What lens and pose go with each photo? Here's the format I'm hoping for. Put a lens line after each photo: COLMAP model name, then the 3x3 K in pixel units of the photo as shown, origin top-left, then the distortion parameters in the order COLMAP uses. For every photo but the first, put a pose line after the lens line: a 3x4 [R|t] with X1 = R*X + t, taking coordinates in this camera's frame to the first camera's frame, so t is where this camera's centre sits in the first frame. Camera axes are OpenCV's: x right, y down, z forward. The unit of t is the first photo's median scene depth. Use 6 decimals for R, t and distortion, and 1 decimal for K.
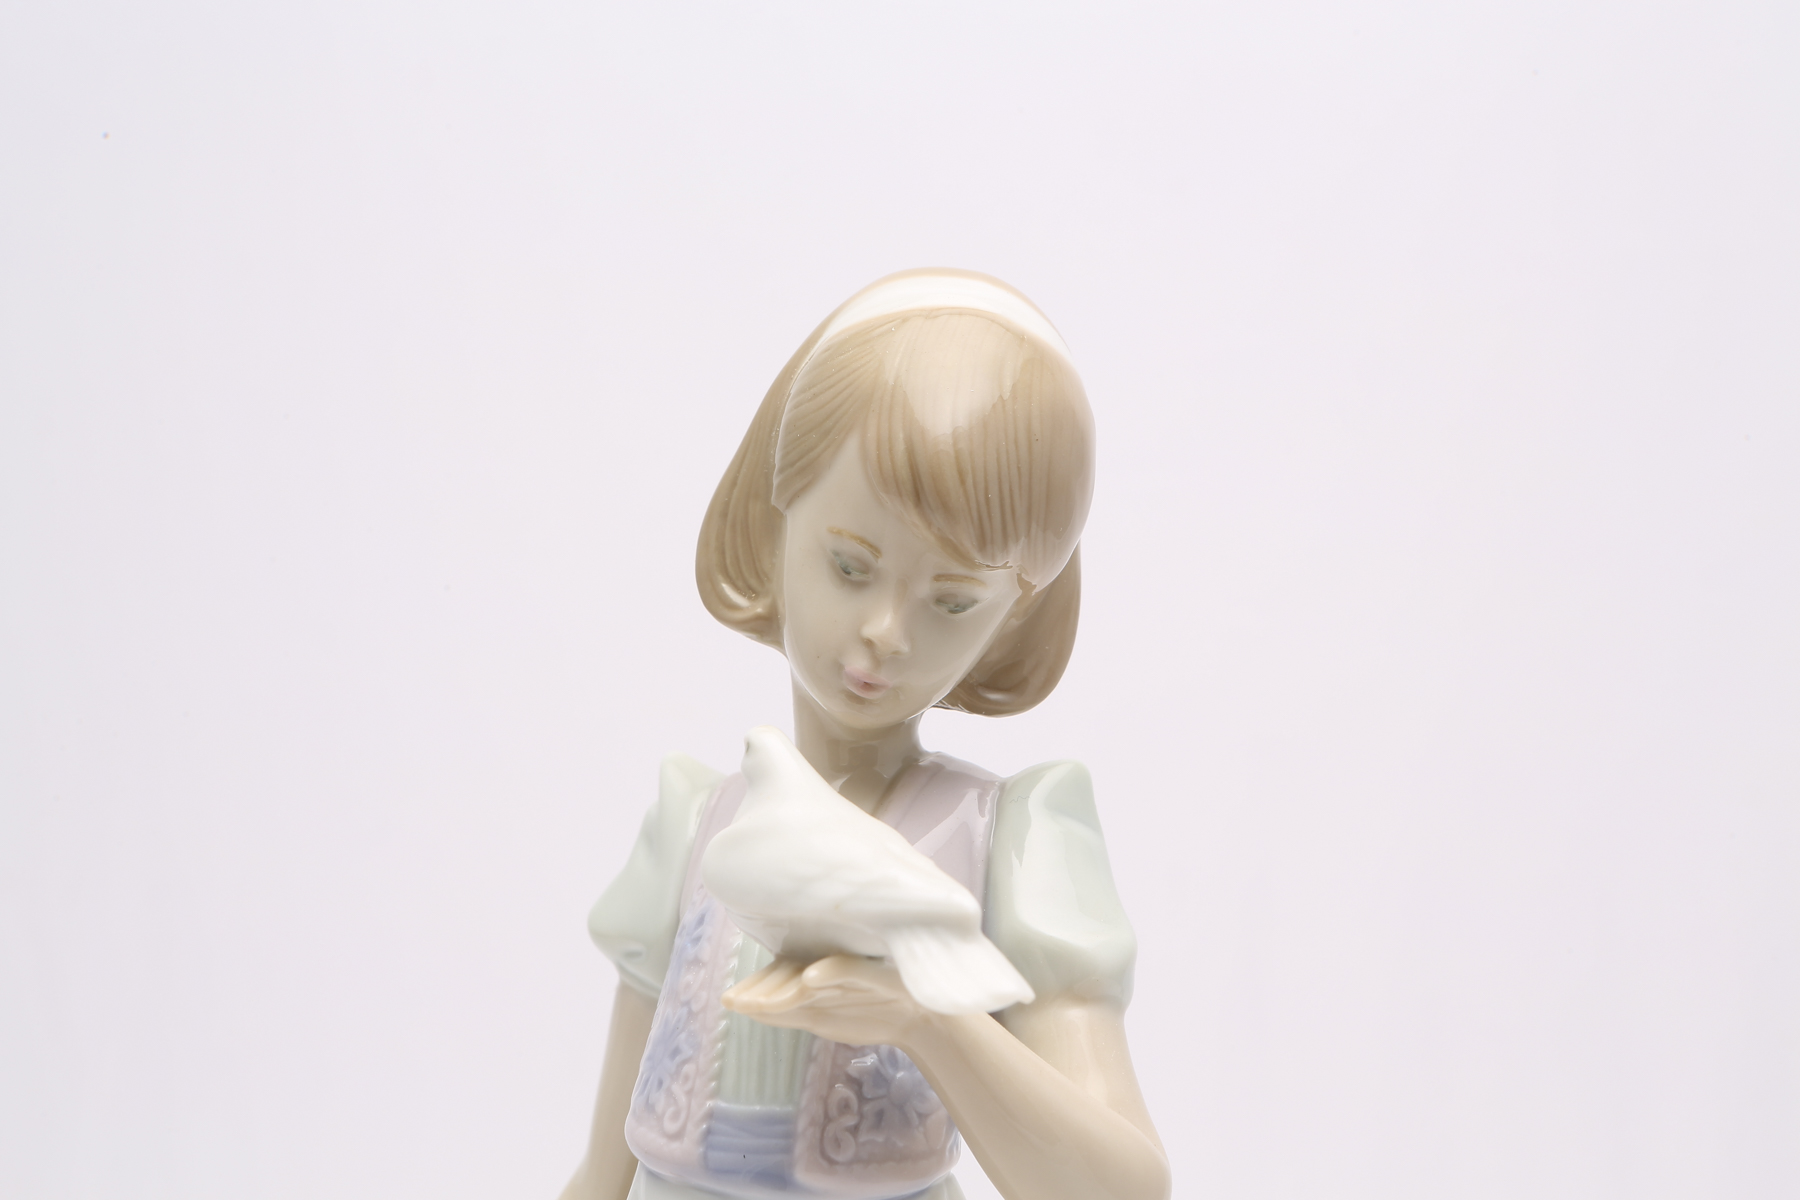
lens RADIAL K [[3658.3, 0, 900.0], [0, 3658.3, 600.0], [0, 0, 1]] dist [0.490808, -0.054991]
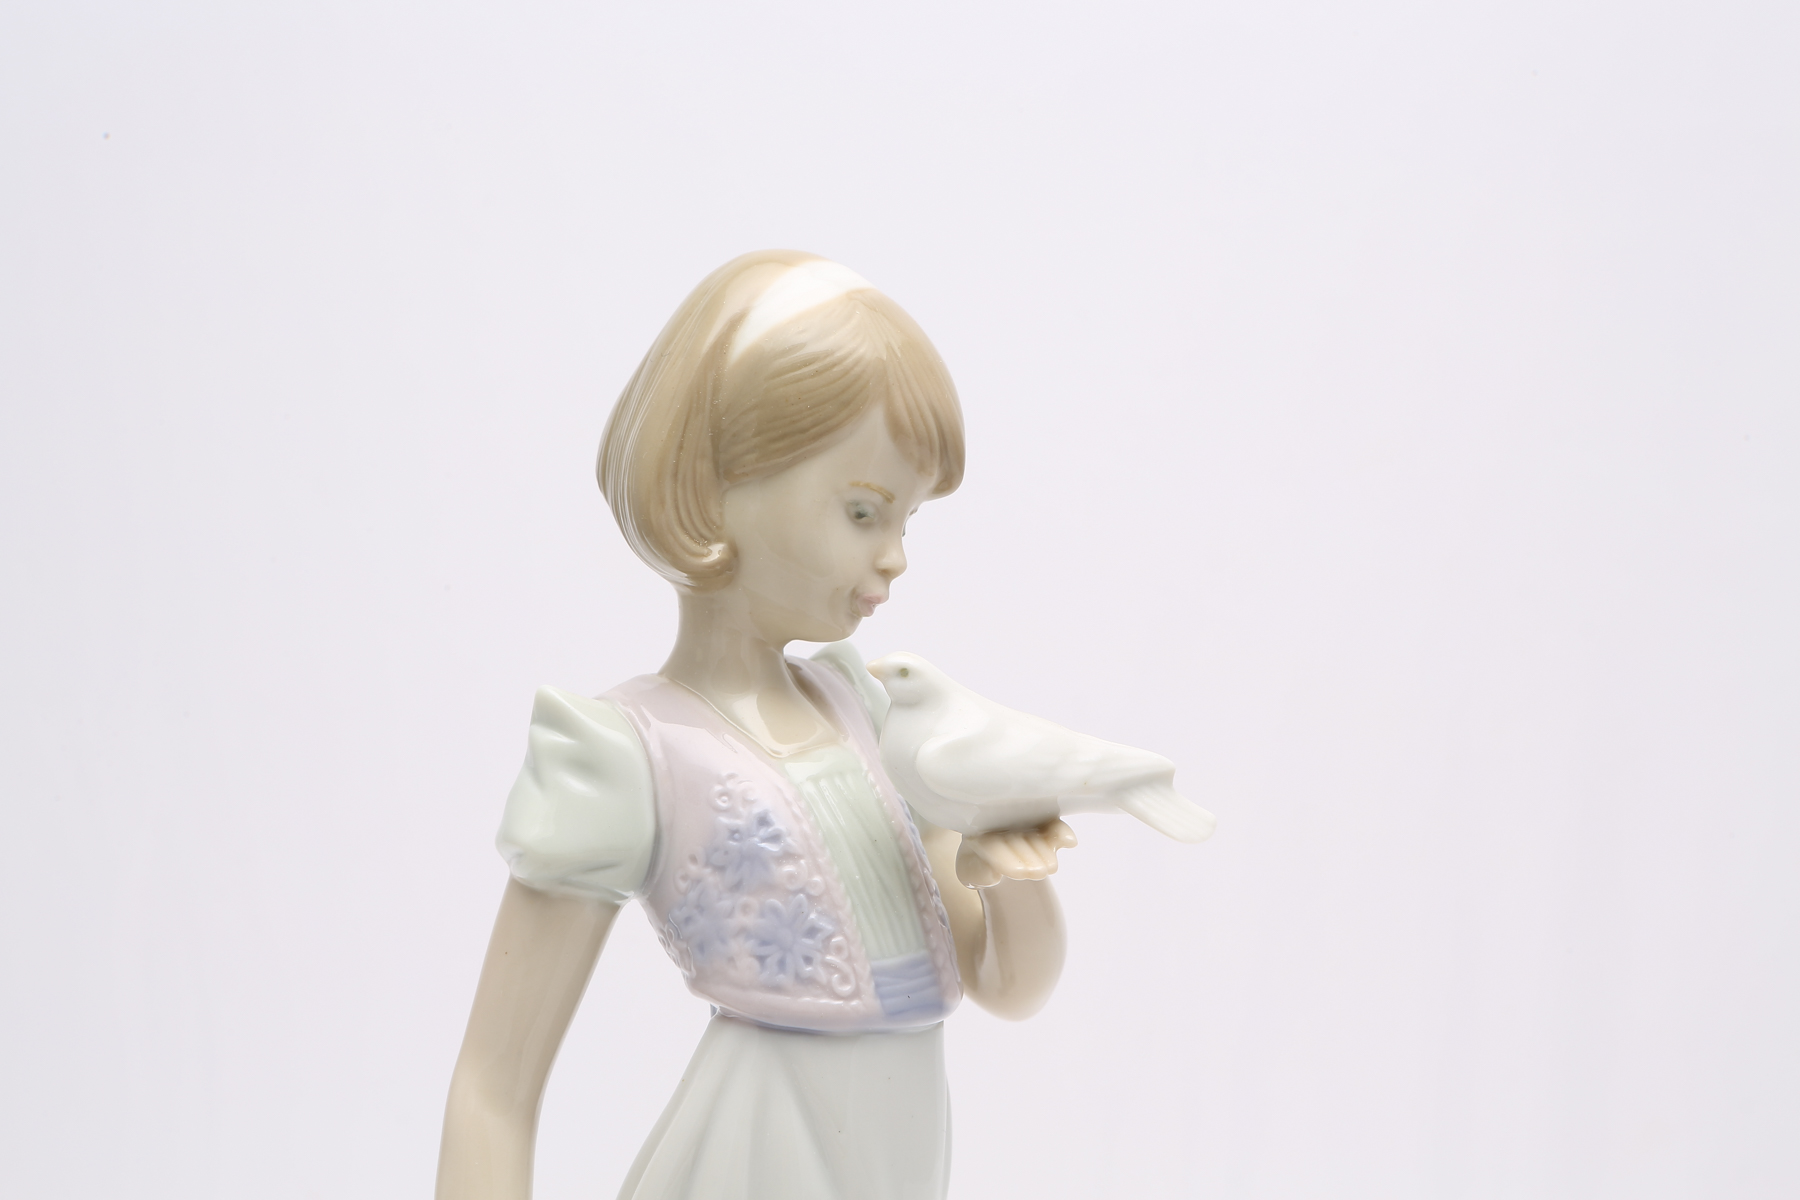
lens RADIAL K [[3658.3, 0, 900.0], [0, 3658.3, 600.0], [0, 0, 1]] dist [0.490808, -0.054991]
pose [[0.467190, -0.135478, 0.873716, -1.075698], [0.032777, 0.990165, 0.136009, -0.145429], [-0.883549, -0.034904, 0.467035, 0.421002]]
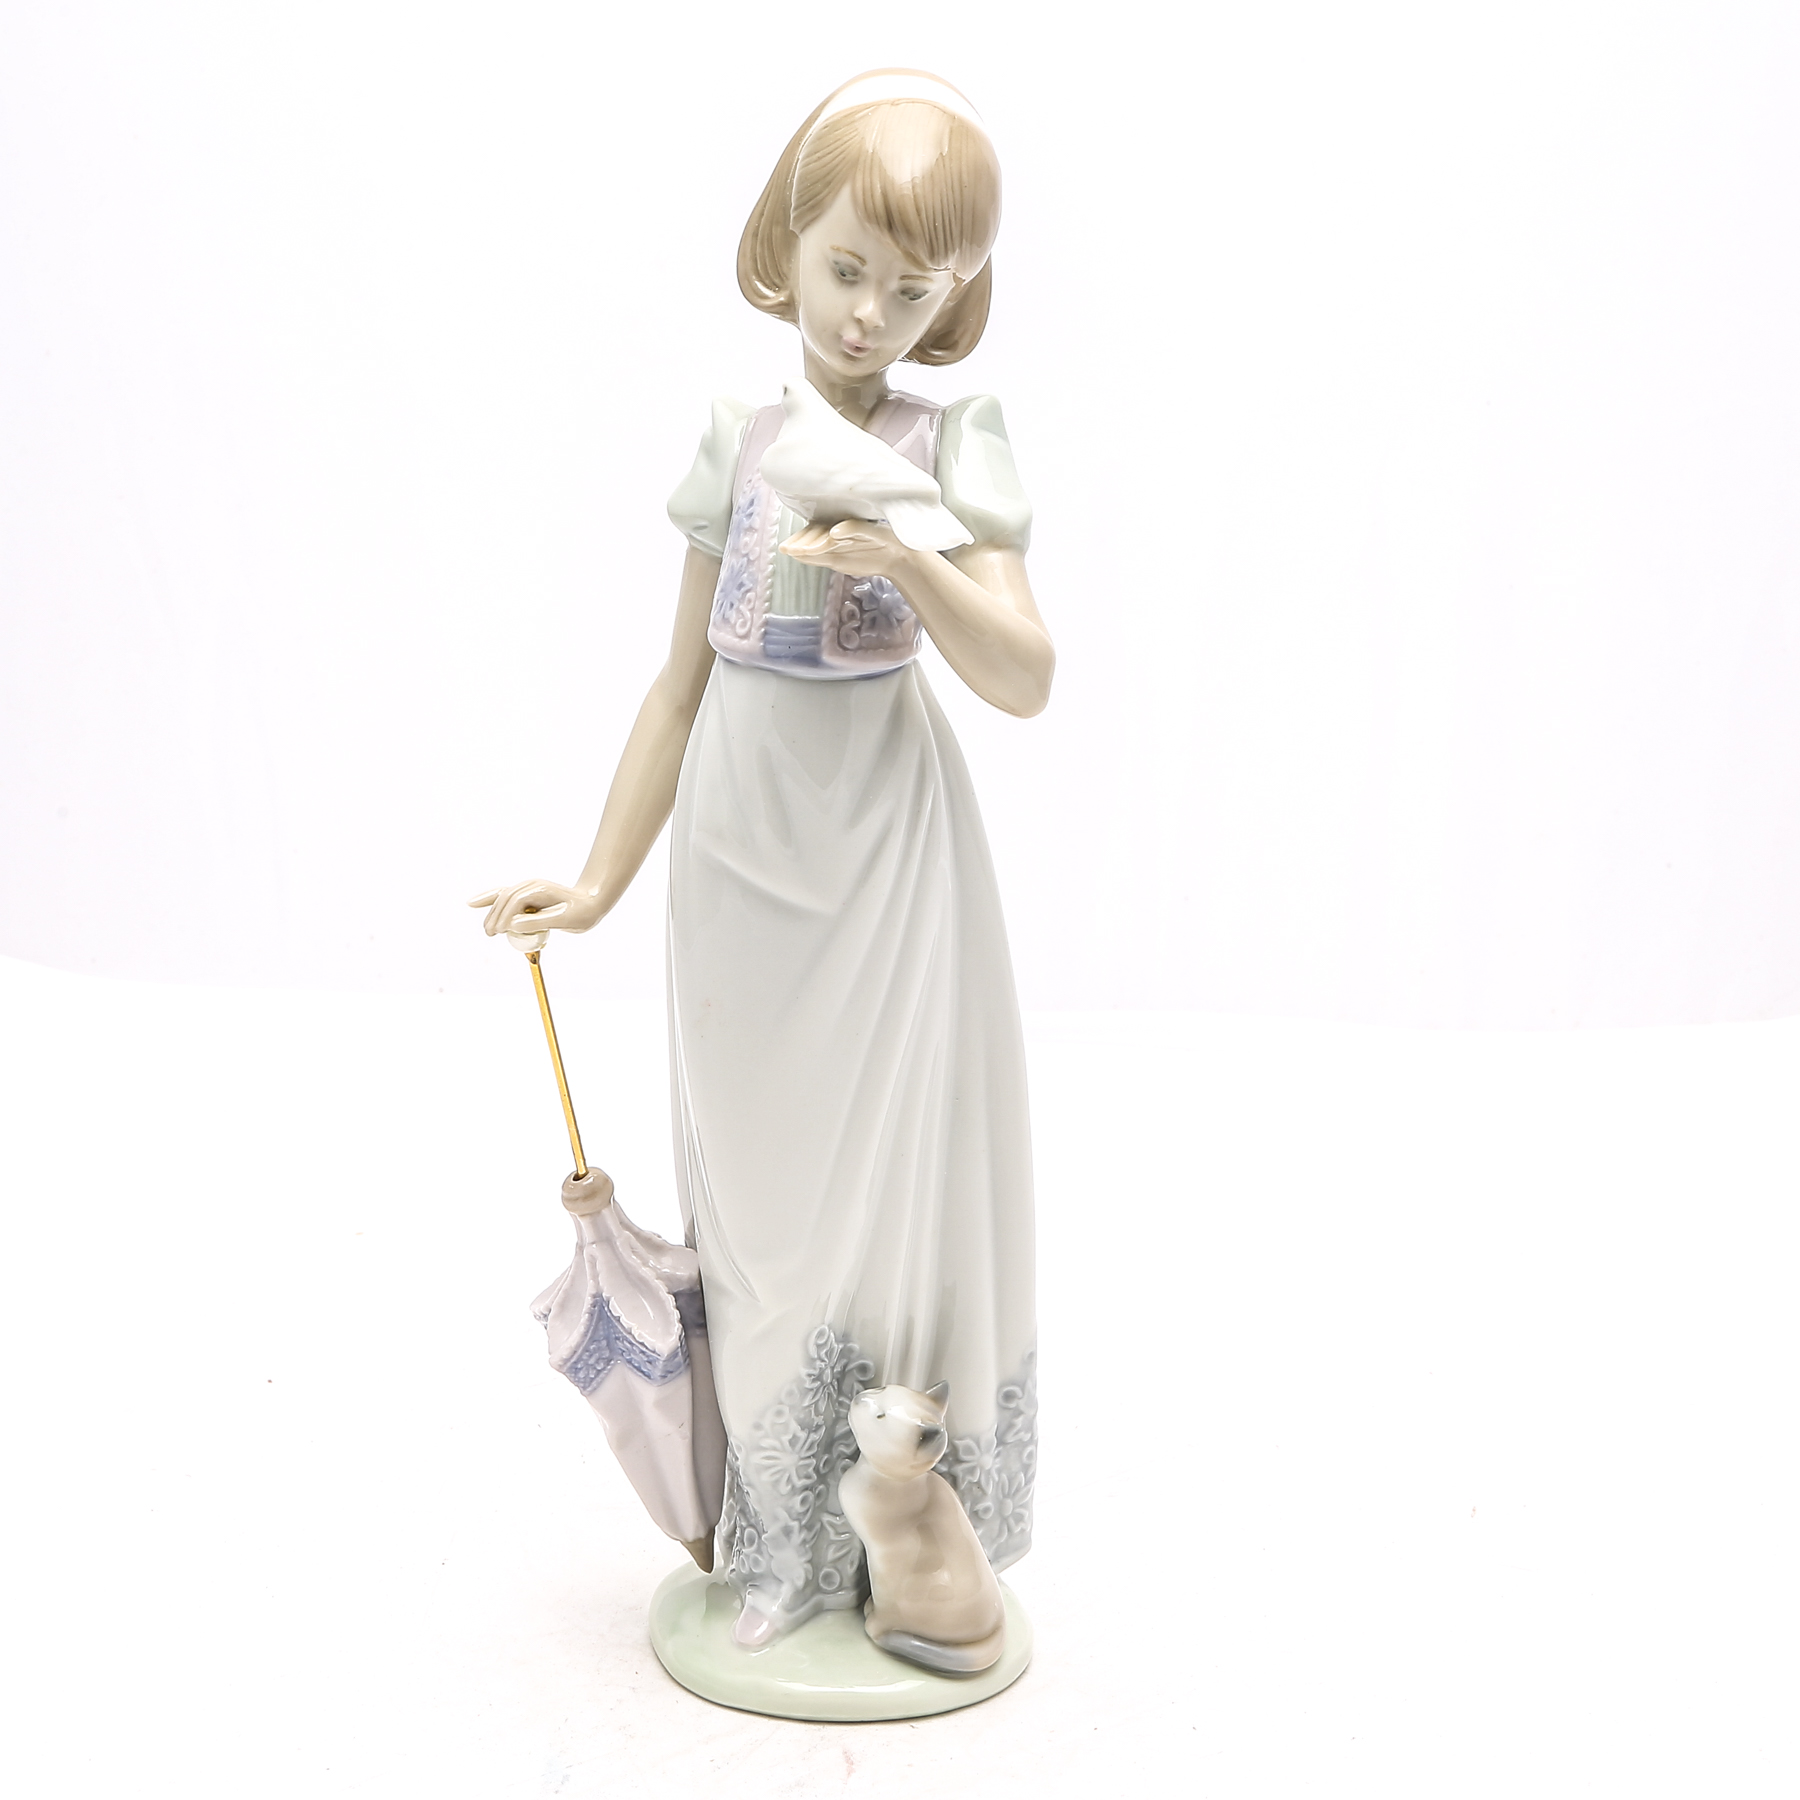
lens RADIAL K [[3904.4, 0, 900.0], [0, 3904.4, 900.0], [0, 0, 1]] dist [-0.045087, -0.041536]
pose [[0.998838, -0.025475, 0.040901, -0.064473], [0.017983, 0.984567, 0.174080, -0.033788], [-0.044704, -0.173142, 0.983882, -0.661531]]
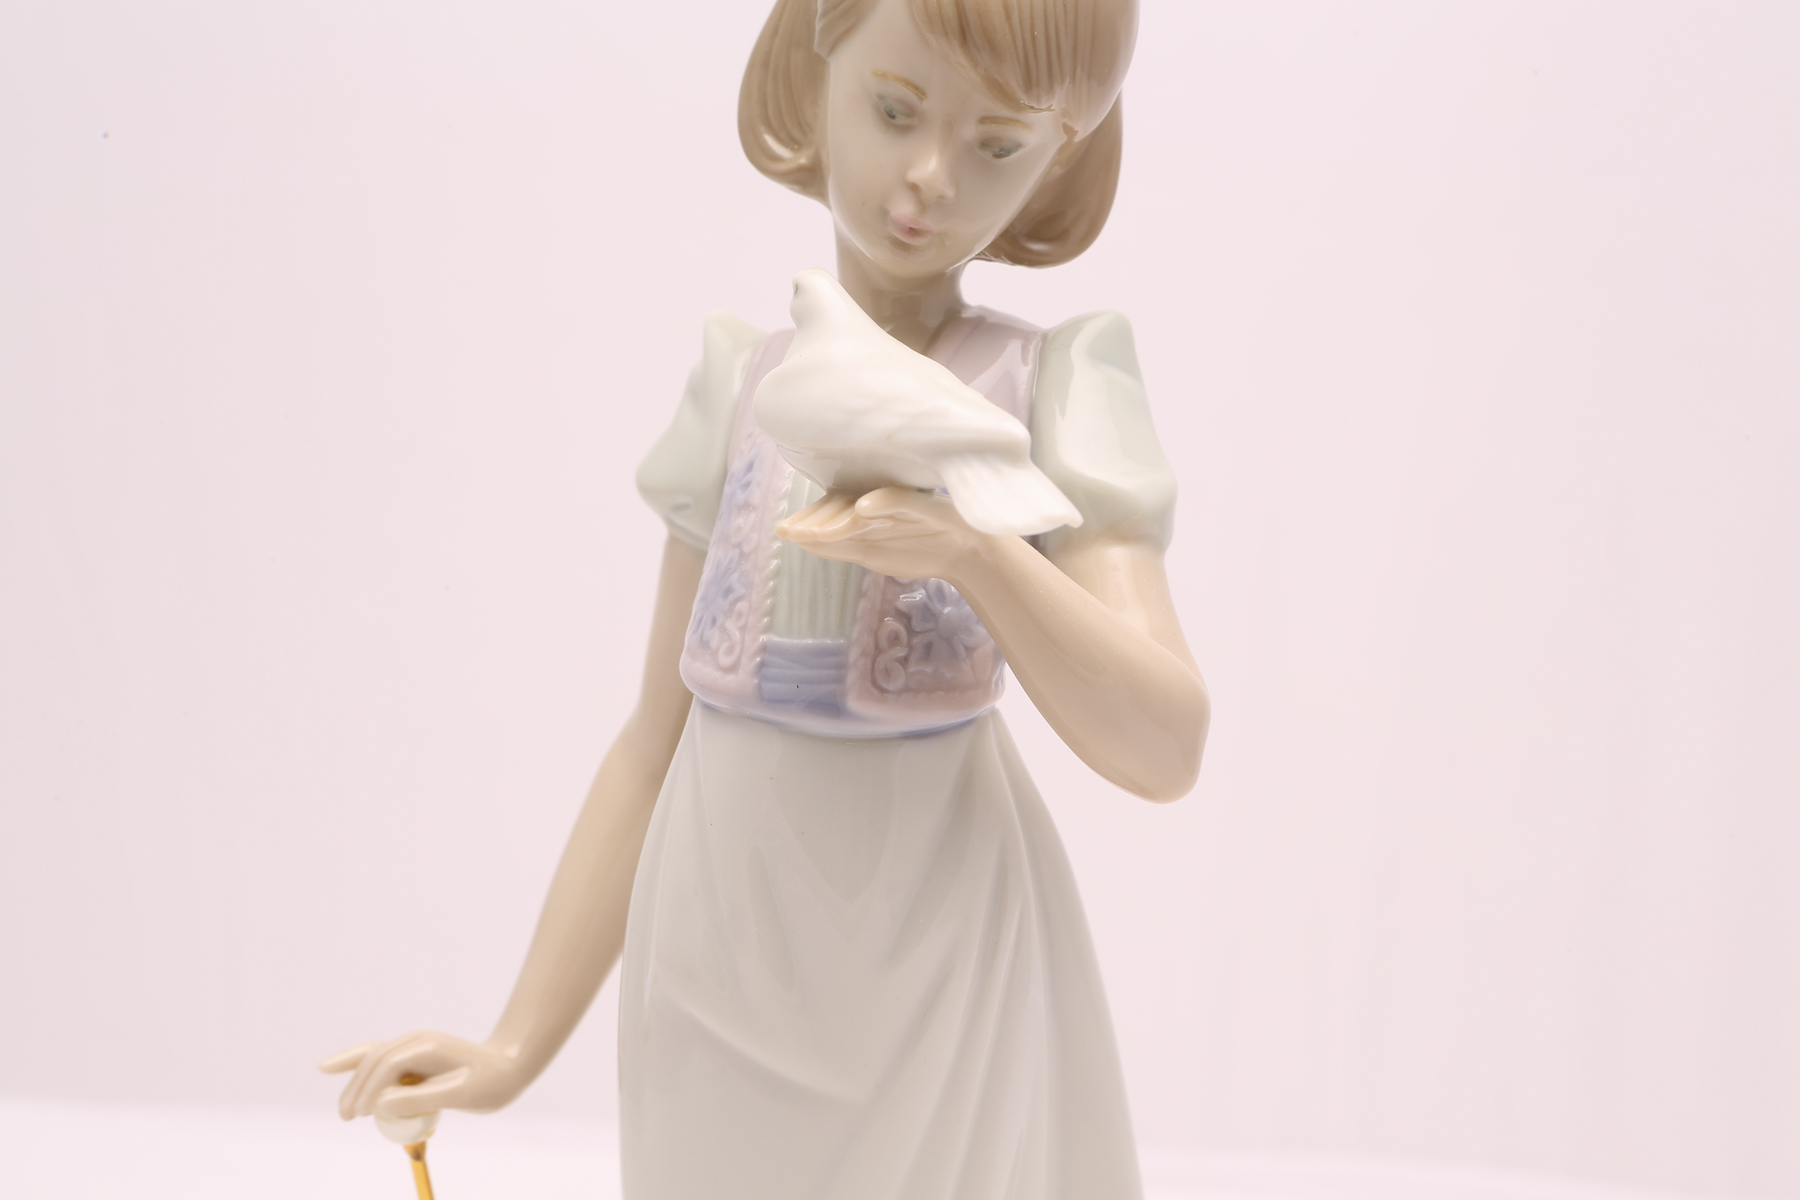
lens RADIAL K [[3658.3, 0, 900.0], [0, 3658.3, 600.0], [0, 0, 1]] dist [0.490808, -0.054991]
pose [[0.999982, -0.005805, 0.001679, -0.014702], [0.005643, 0.996442, 0.084095, 0.039419], [-0.002162, -0.084084, 0.996456, -0.016441]]
